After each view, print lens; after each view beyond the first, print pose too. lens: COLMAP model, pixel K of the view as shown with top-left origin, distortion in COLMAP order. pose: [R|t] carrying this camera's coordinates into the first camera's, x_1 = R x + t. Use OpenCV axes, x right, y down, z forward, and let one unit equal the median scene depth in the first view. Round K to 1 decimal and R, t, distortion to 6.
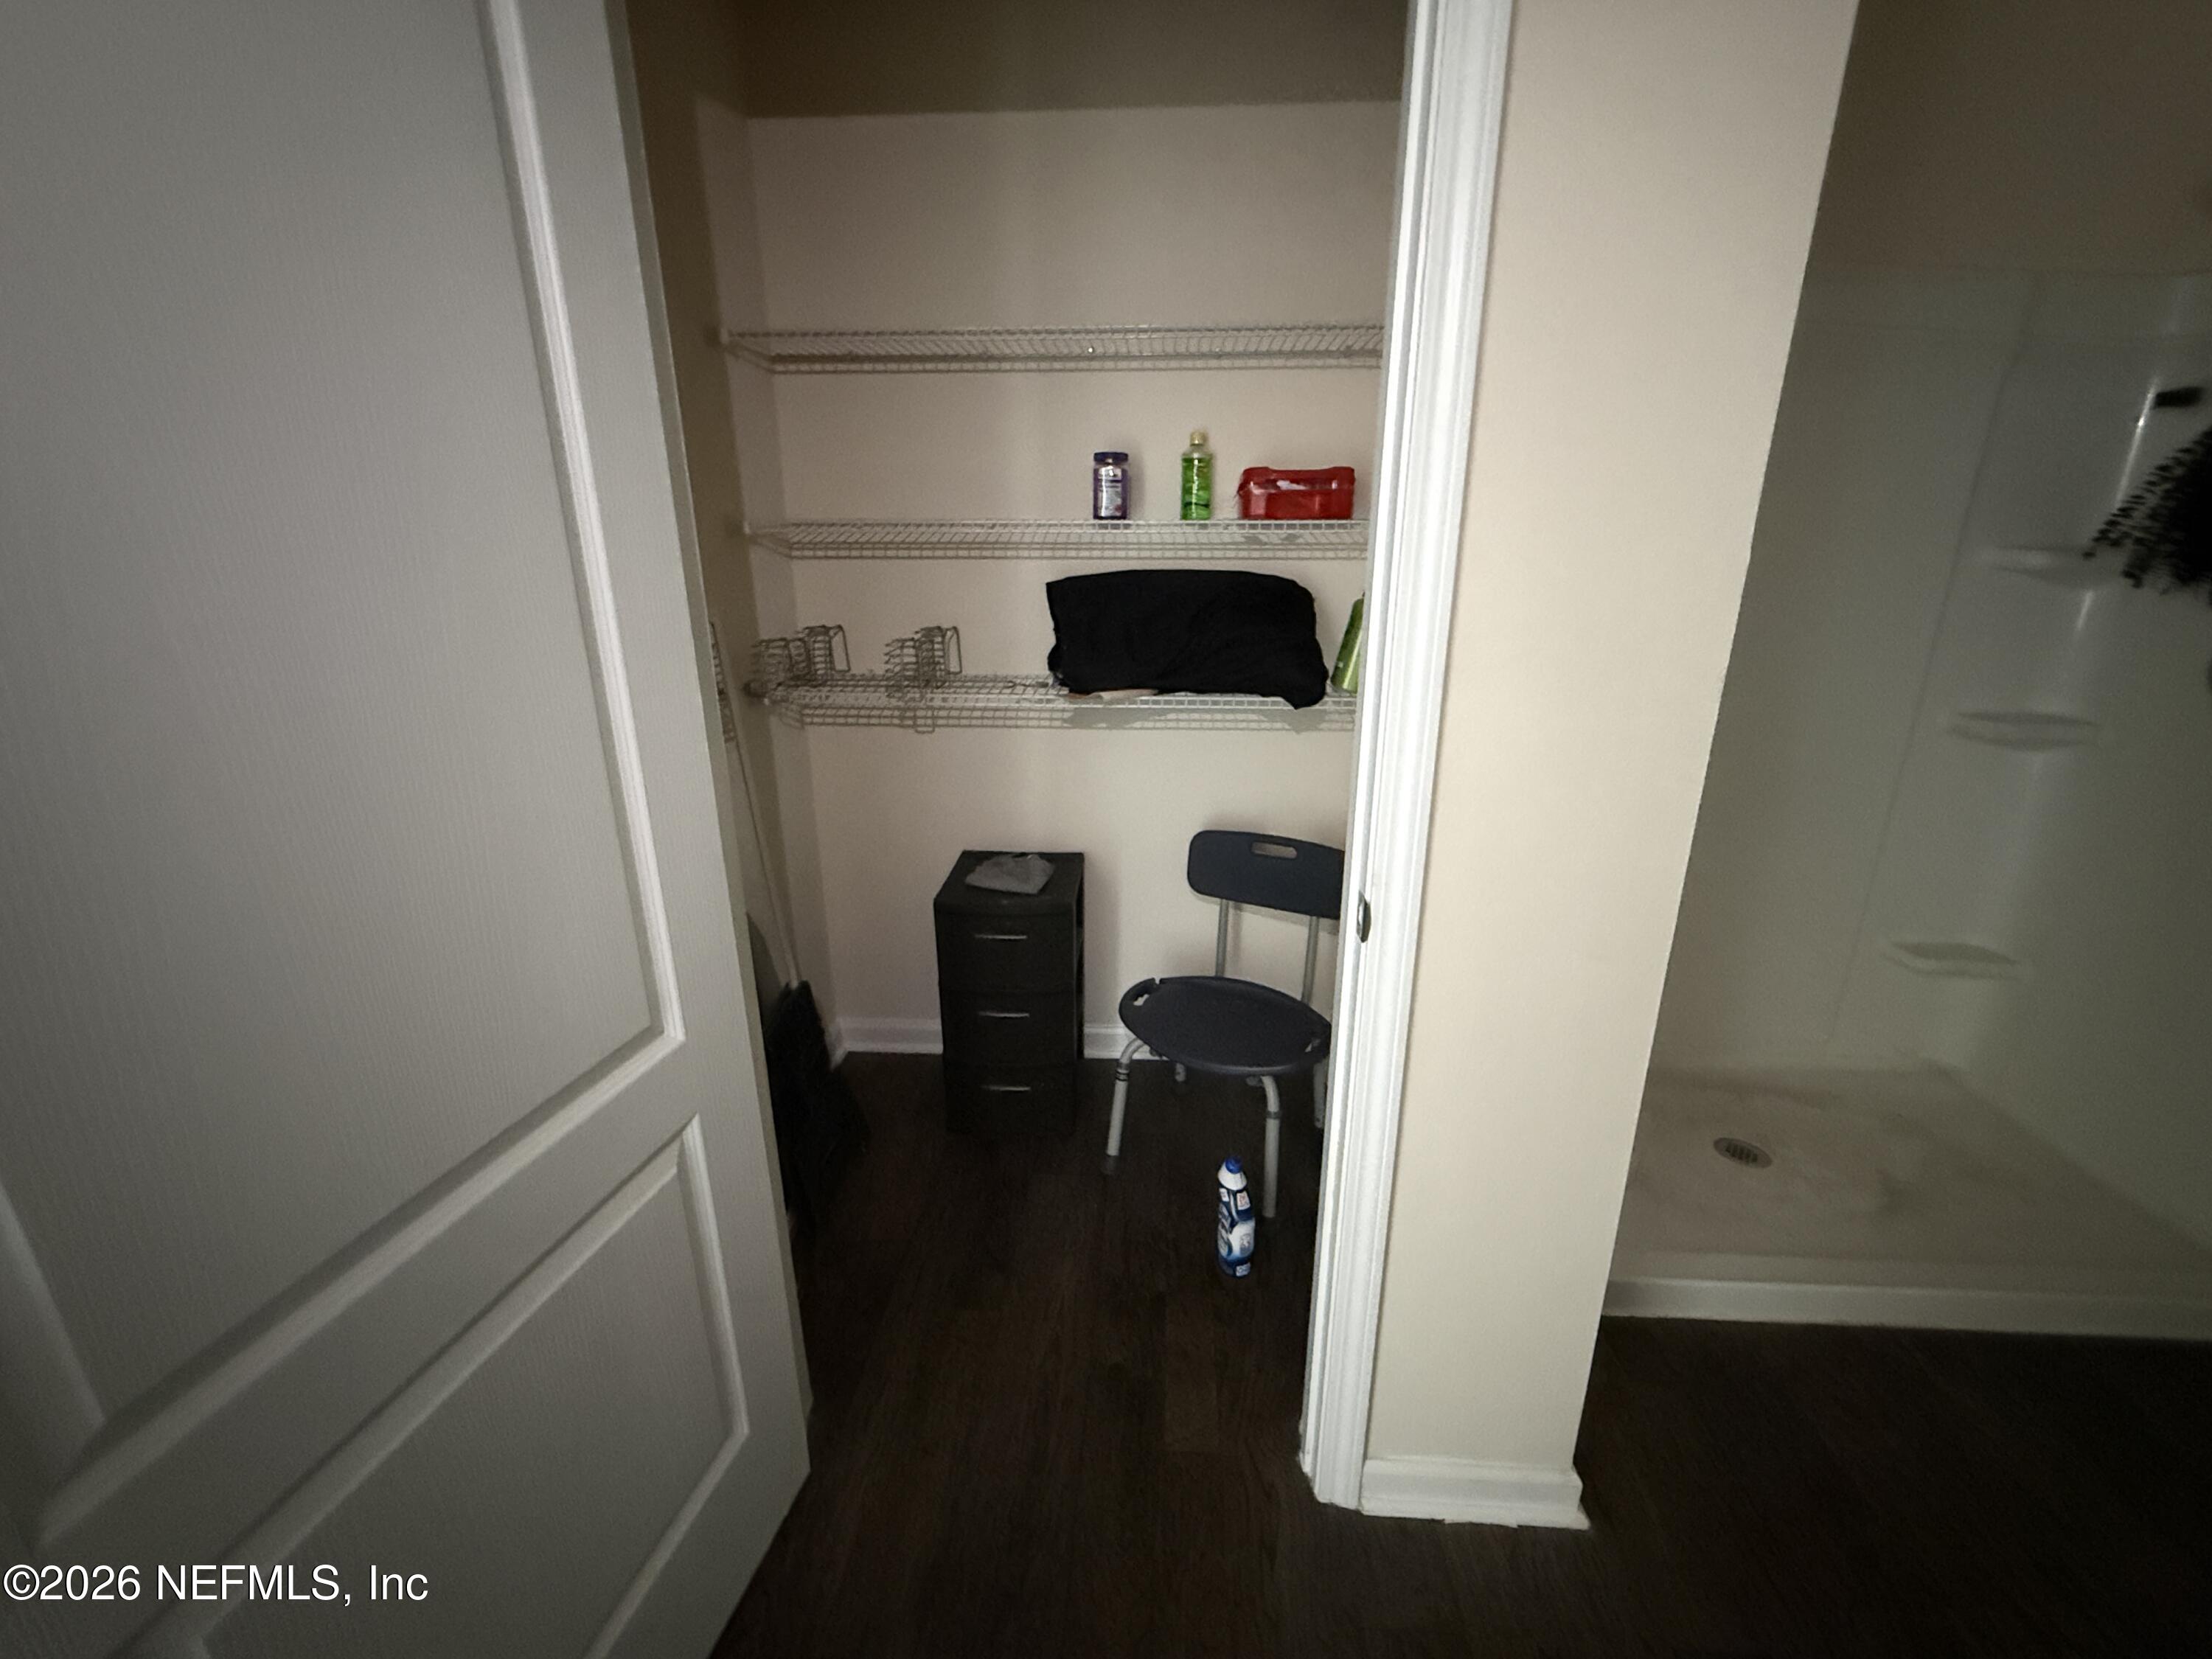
lens RADIAL K [[897.6, 0, 1114.3], [0, 897.6, 837.4], [0, 0, 1]] dist [0.000320, -0.000060]
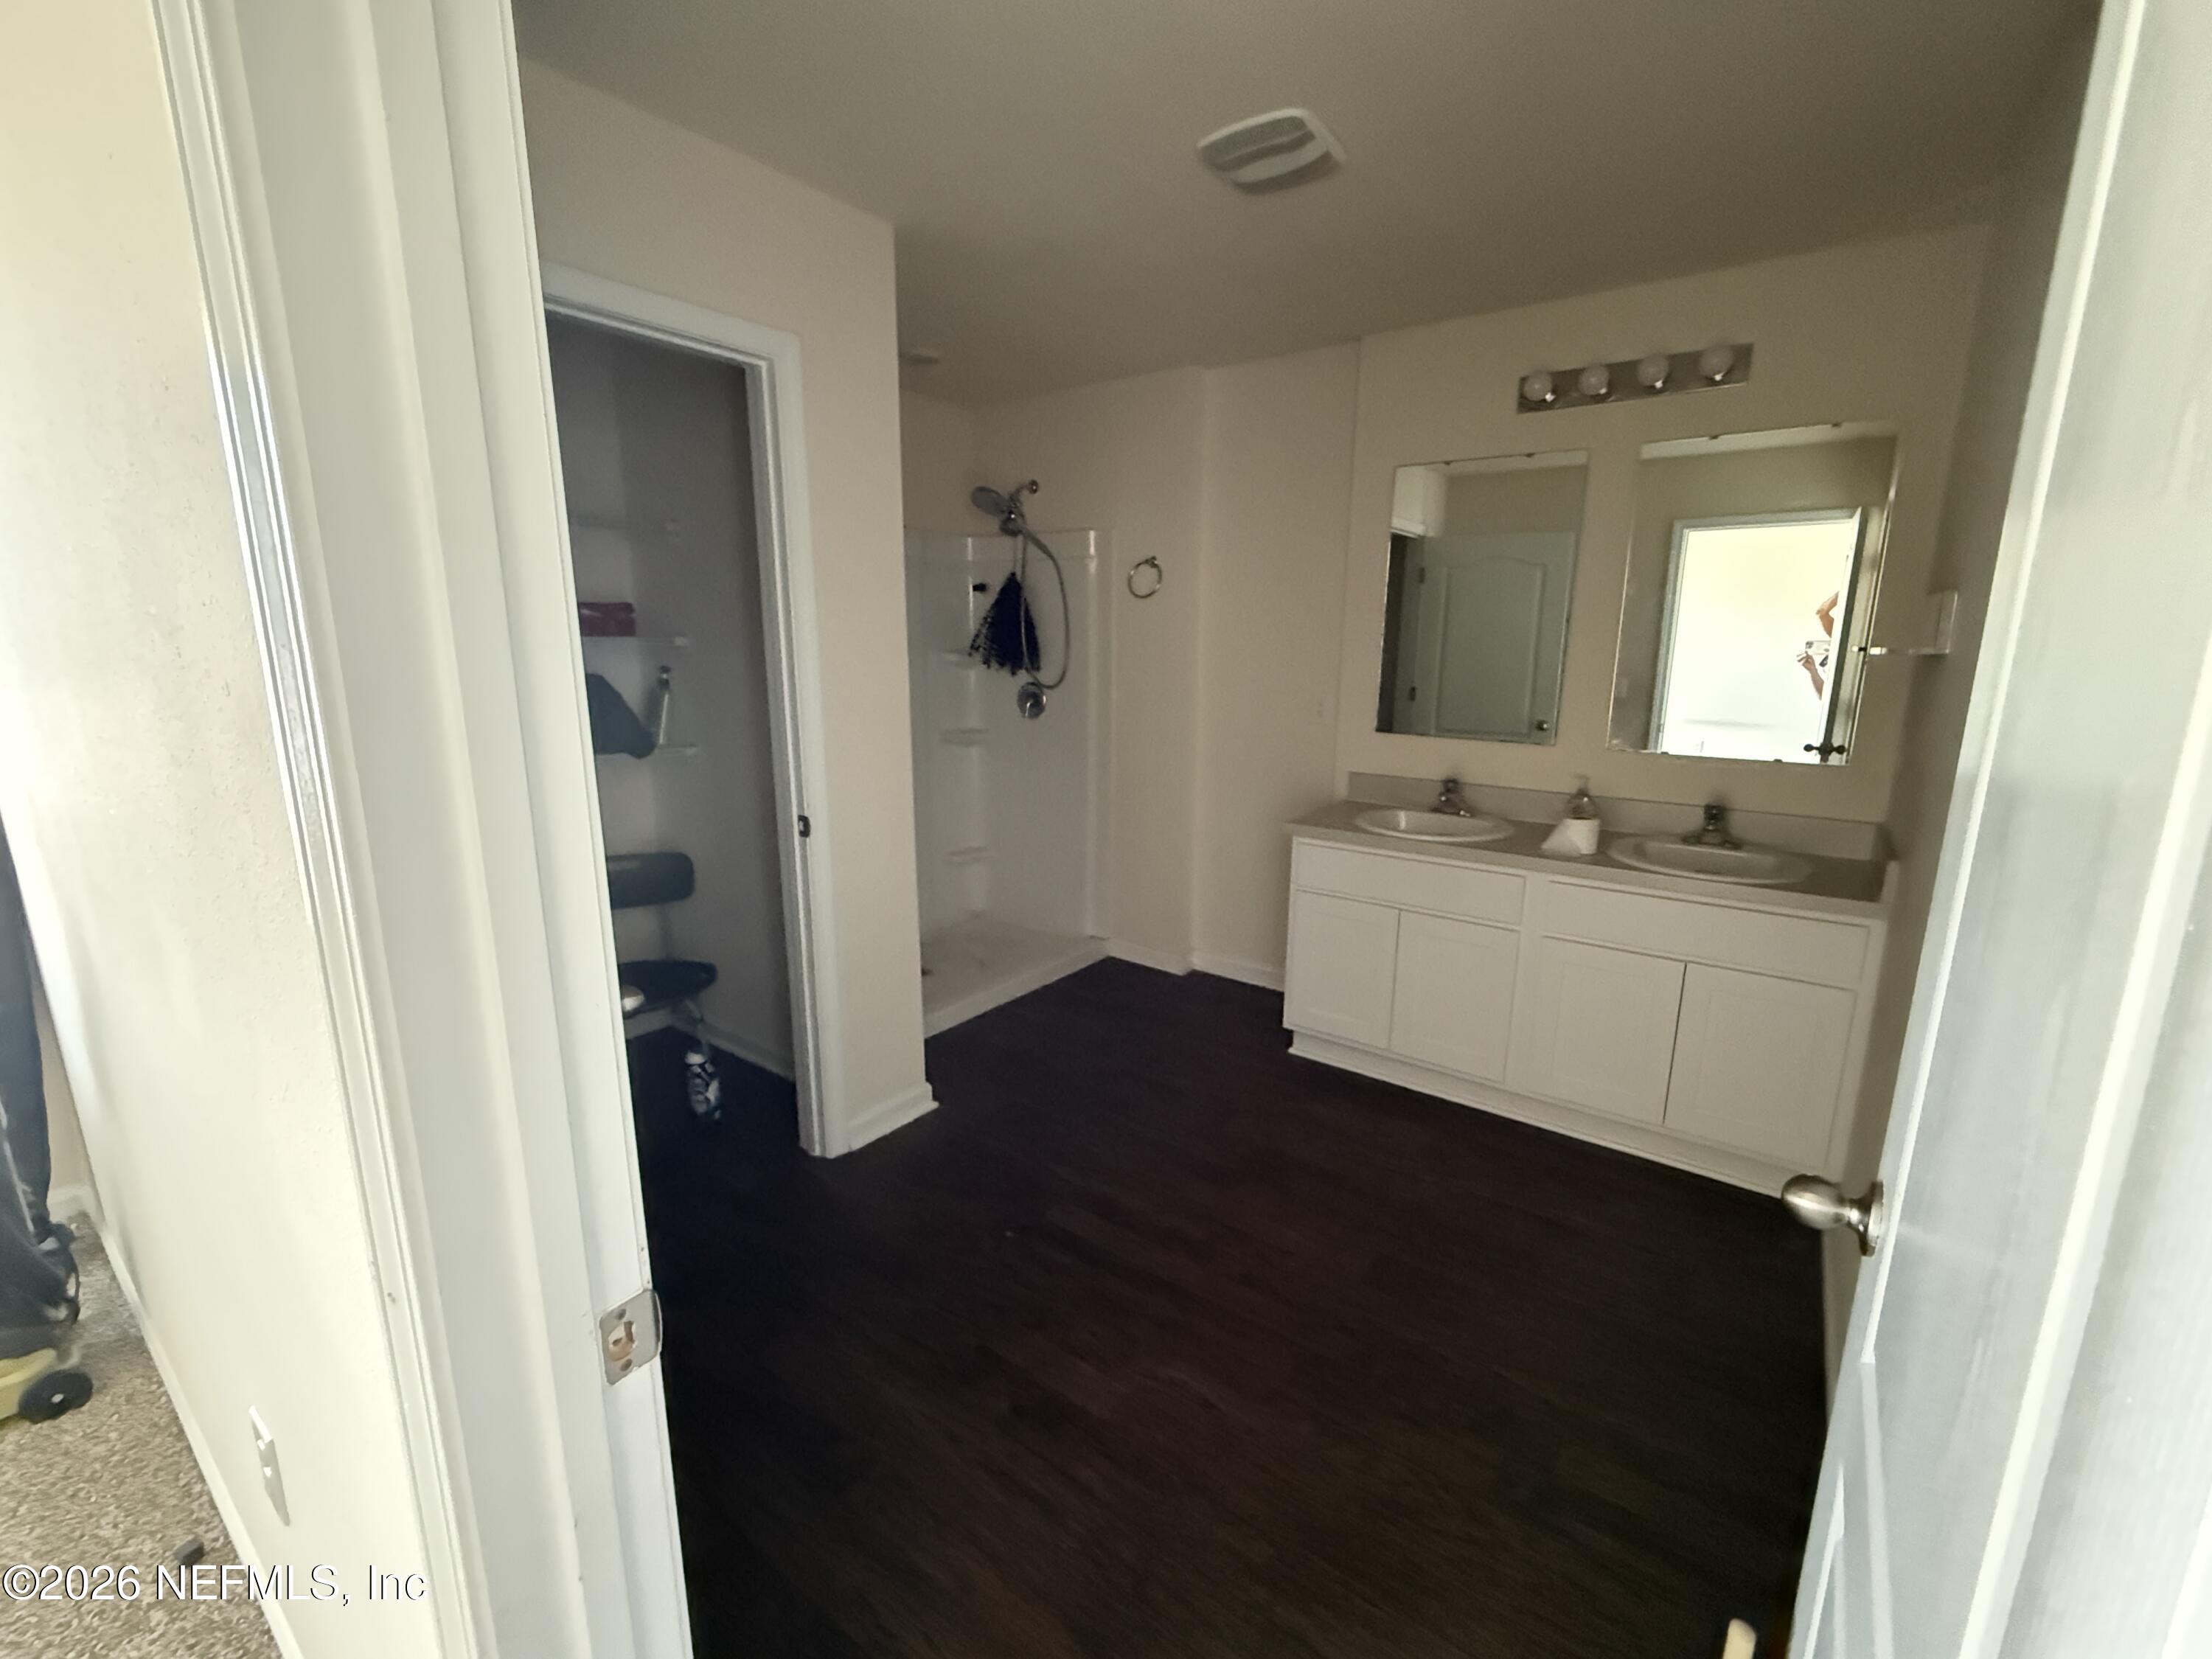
lens RADIAL K [[897.6, 0, 1100.9], [0, 897.6, 829.9], [0, 0, 1]] dist [0.000320, -0.000060]
pose [[0.550225, -0.160832, 0.819381, -0.654816], [0.243678, 0.969490, 0.026663, 0.130075], [-0.798670, 0.184994, 0.572629, -0.468045]]
